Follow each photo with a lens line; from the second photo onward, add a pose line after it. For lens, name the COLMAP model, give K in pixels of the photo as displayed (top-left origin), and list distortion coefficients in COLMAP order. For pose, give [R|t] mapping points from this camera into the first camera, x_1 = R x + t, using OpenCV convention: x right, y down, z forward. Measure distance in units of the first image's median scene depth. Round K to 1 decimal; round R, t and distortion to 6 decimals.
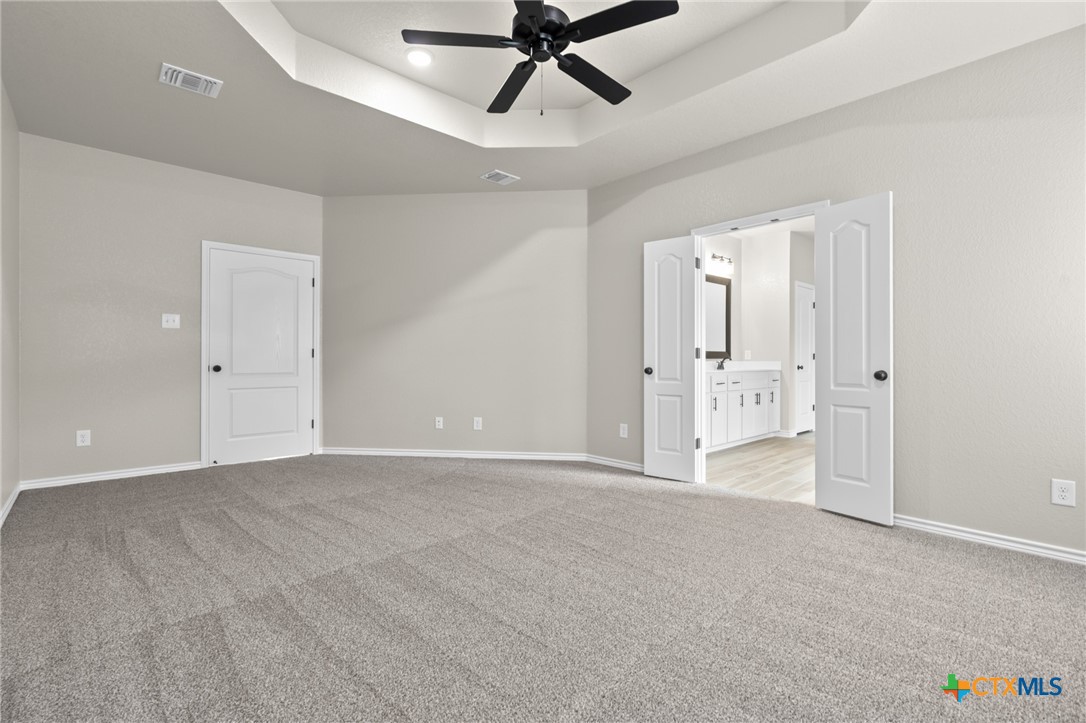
lens RADIAL K [[485.8, 0, 544.2], [0, 485.8, 359.1], [0, 0, 1]] dist [-0.009237, 0.003603]
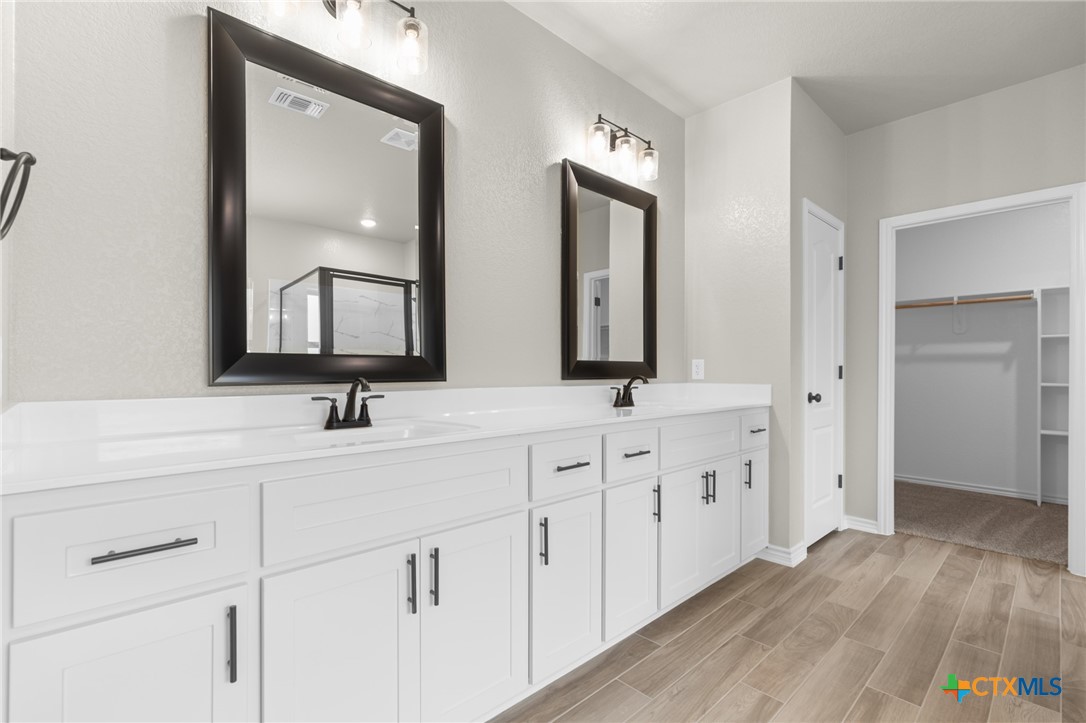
lens RADIAL K [[485.8, 0, 546.2], [0, 485.8, 368.4], [0, 0, 1]] dist [-0.009237, 0.003603]
pose [[0.999953, -0.002012, 0.009494, 0.287643], [0.002018, 0.999998, -0.000617, -0.009814], [-0.009492, 0.000636, 0.999955, 0.576976]]
